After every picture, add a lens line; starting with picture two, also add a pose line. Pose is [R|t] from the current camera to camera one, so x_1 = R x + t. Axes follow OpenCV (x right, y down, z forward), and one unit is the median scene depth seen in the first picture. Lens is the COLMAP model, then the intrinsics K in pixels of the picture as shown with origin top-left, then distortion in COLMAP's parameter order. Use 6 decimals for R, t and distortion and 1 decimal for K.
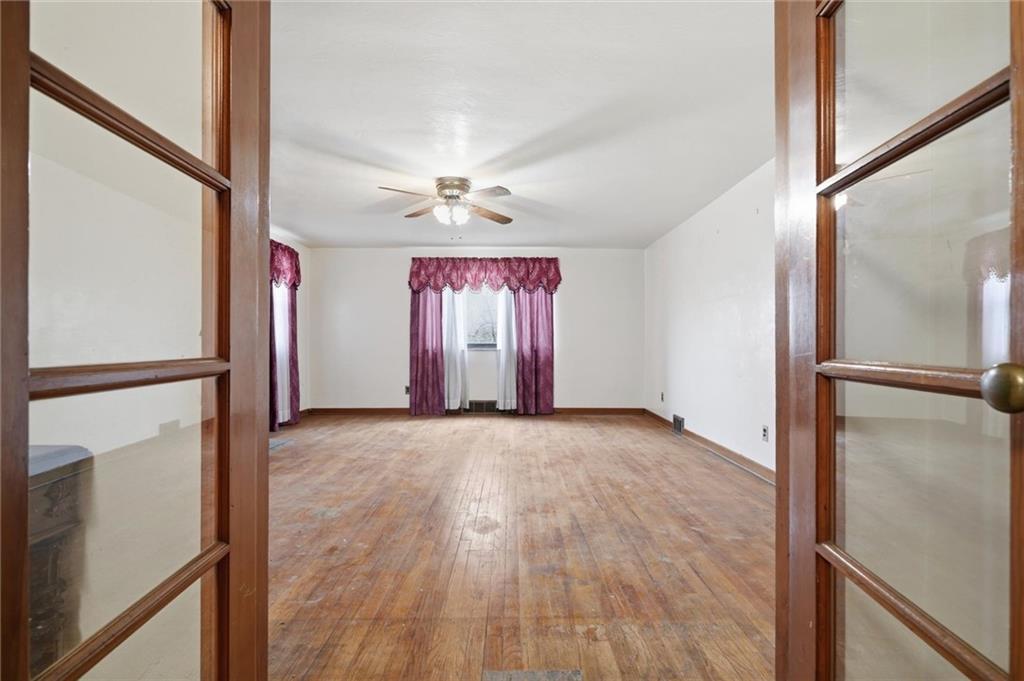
lens RADIAL K [[477.8, 0, 525.3], [0, 477.8, 342.1], [0, 0, 1]] dist [-0.001906, 0.000568]
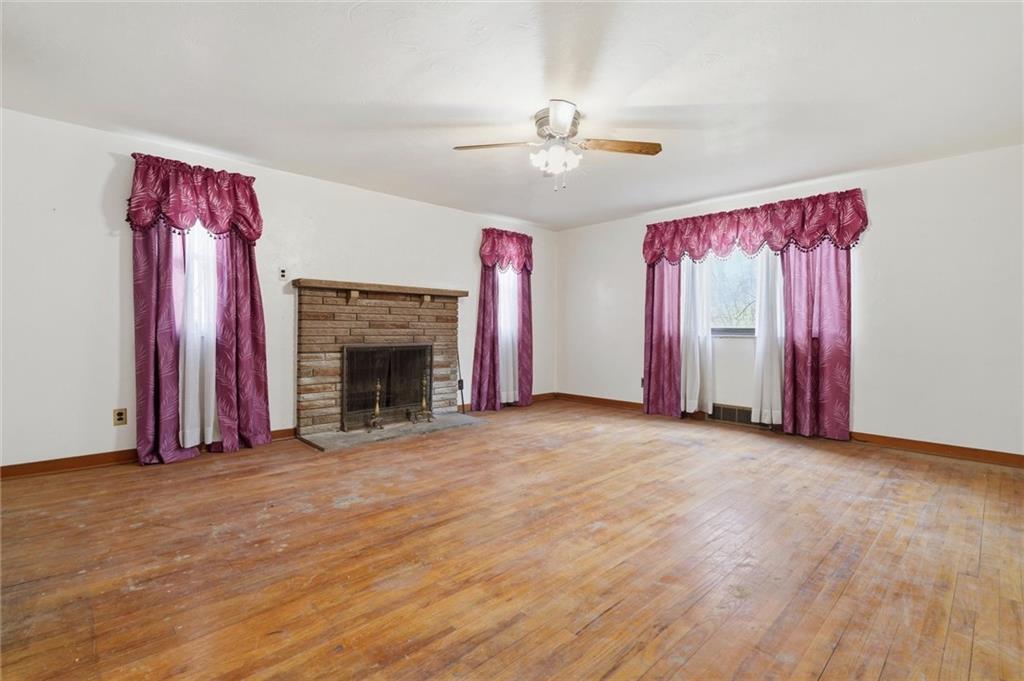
lens RADIAL K [[477.8, 0, 502.2], [0, 477.8, 336.0], [0, 0, 1]] dist [-0.001906, 0.000568]
pose [[0.675074, 0.015464, -0.737588, 0.235586], [-0.002158, 0.999817, 0.018987, 0.002145], [0.737747, -0.011226, 0.674984, 0.273283]]
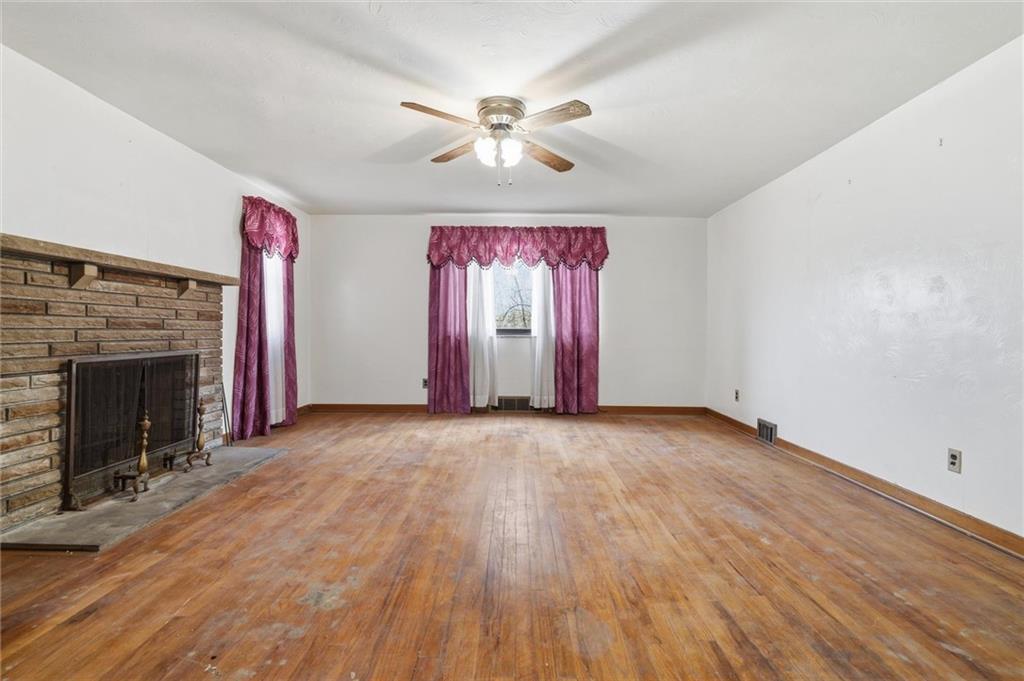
lens RADIAL K [[477.8, 0, 526.5], [0, 477.8, 333.8], [0, 0, 1]] dist [-0.001906, 0.000568]
pose [[0.999940, 0.006502, -0.008827, -0.067924], [-0.006392, 0.999902, 0.012424, 0.000803], [0.008907, -0.012367, 0.999884, 0.176278]]
